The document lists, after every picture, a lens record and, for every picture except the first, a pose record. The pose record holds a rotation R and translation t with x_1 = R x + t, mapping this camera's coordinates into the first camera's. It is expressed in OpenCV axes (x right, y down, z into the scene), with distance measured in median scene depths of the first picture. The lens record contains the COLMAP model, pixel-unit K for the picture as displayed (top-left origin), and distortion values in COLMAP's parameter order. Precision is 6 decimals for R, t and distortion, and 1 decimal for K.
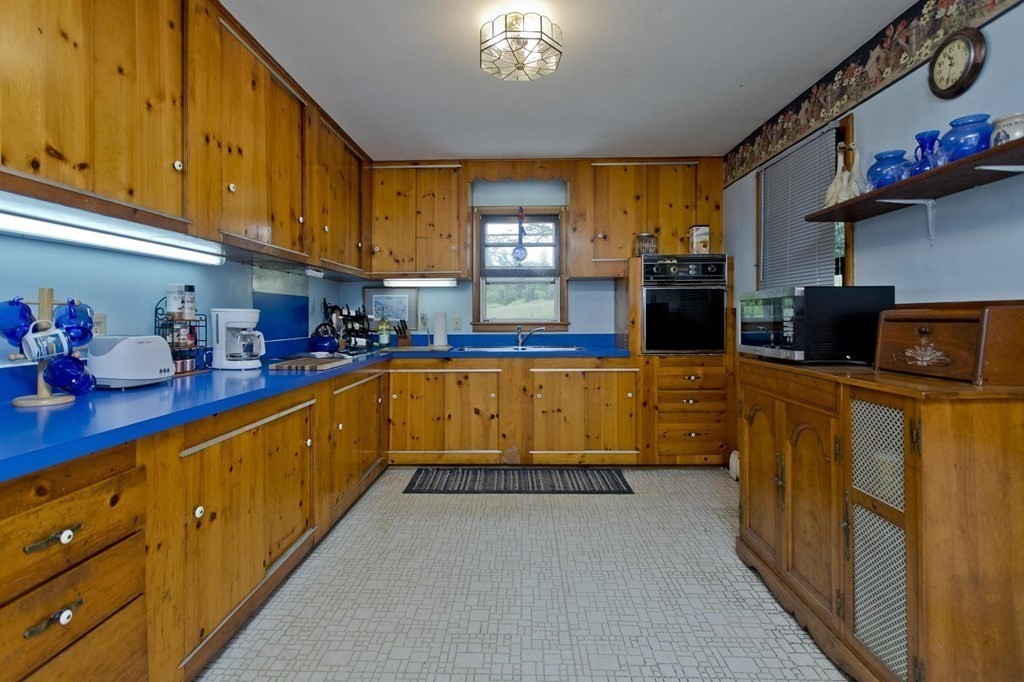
lens RADIAL K [[489.0, 0, 506.8], [0, 489.0, 318.6], [0, 0, 1]] dist [0.003375, 0.000765]
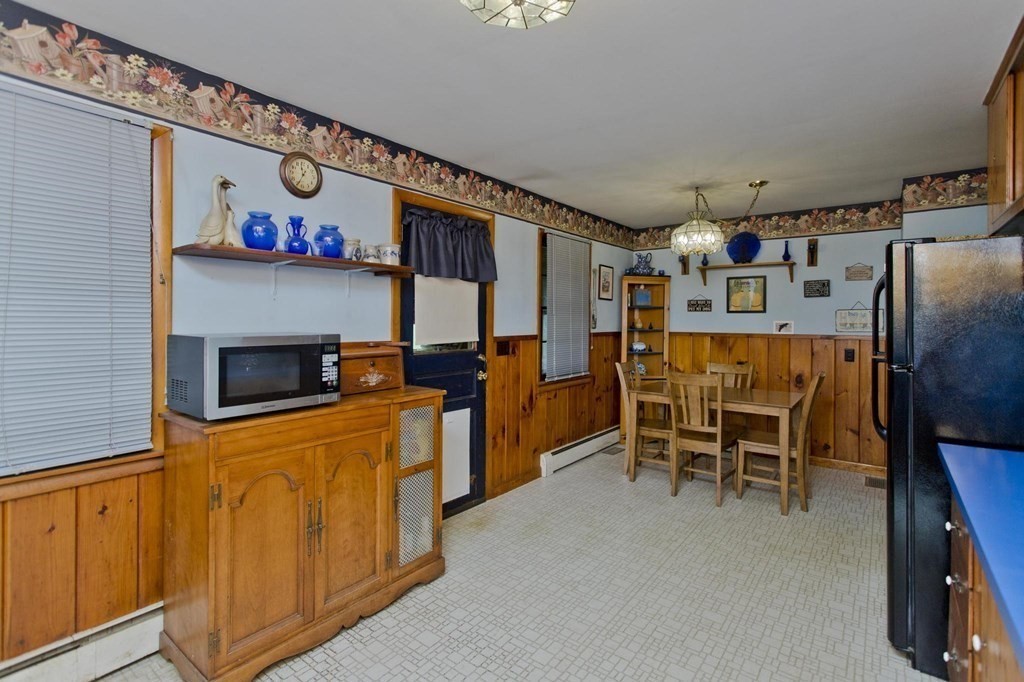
lens RADIAL K [[475.4, 0, 528.5], [0, 475.4, 319.9], [0, 0, 1]] dist [0.001860, 0.000369]
pose [[-0.824413, -0.004266, 0.565973, -0.273816], [-0.004666, 0.999989, 0.000740, -0.073743], [-0.565969, -0.002031, -0.824424, 1.212863]]
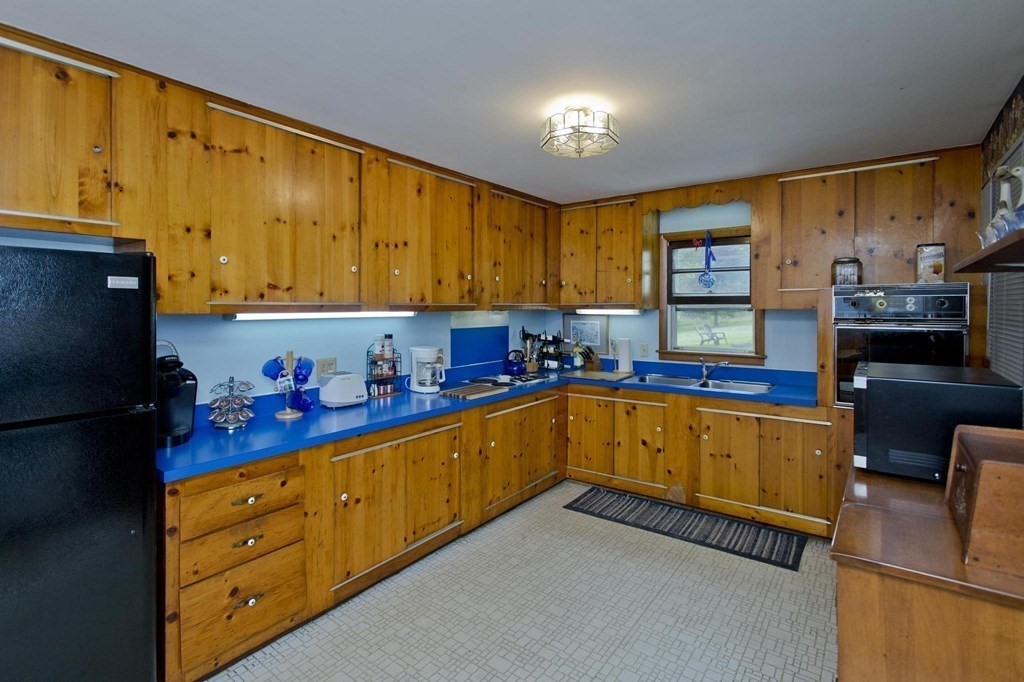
lens RADIAL K [[498.9, 0, 513.2], [0, 498.9, 307.0], [0, 0, 1]] dist [0.000541, 0.000429]
pose [[0.818828, 0.002497, -0.574034, 0.441822], [-0.001812, 0.999997, 0.001765, -0.132870], [0.574036, -0.000405, 0.818830, -0.004209]]
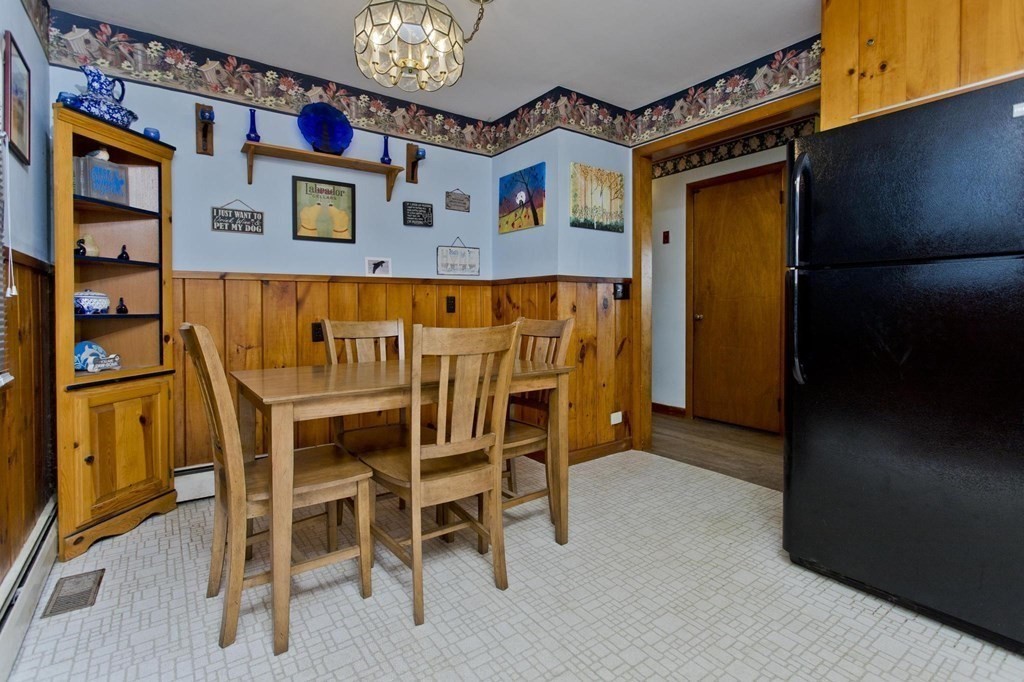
lens RADIAL K [[486.5, 0, 507.6], [0, 486.5, 315.0], [0, 0, 1]] dist [0.001550, 0.000853]
pose [[-0.800578, 0.015369, -0.599031, 0.469122], [0.002034, 0.999735, 0.022932, 0.052598], [0.599224, 0.017140, -0.800398, 0.318910]]
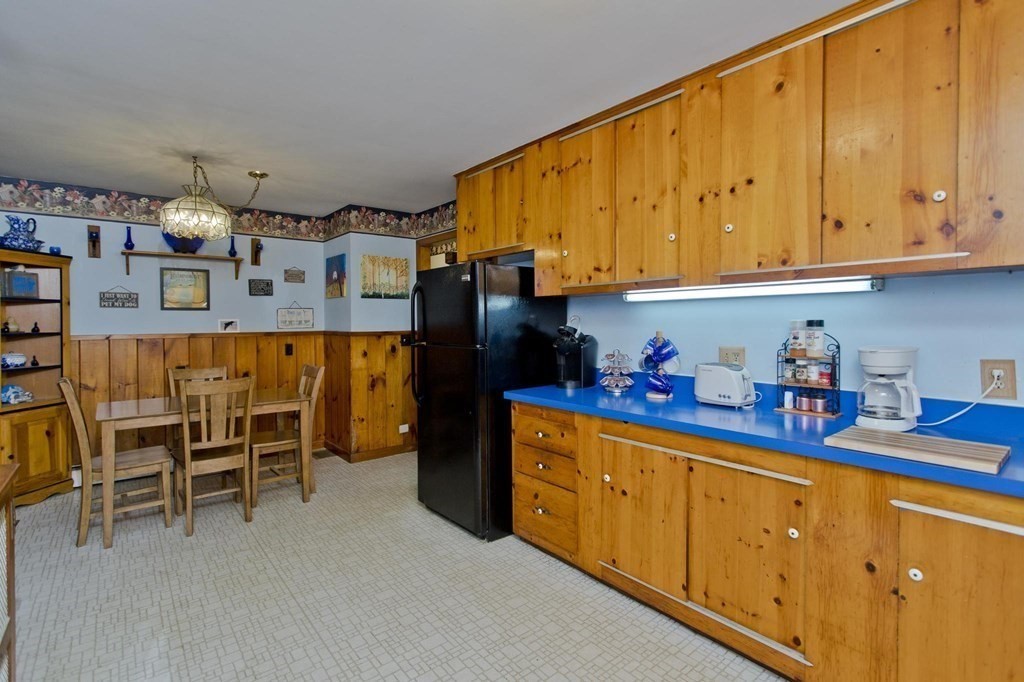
lens RADIAL K [[482.8, 0, 494.8], [0, 482.8, 329.7], [0, 0, 1]] dist [0.002938, 0.000369]
pose [[-0.769929, 0.016573, -0.637914, 0.360480], [0.005622, 0.999800, 0.019189, -0.061384], [0.638104, 0.011188, -0.769869, 1.151481]]
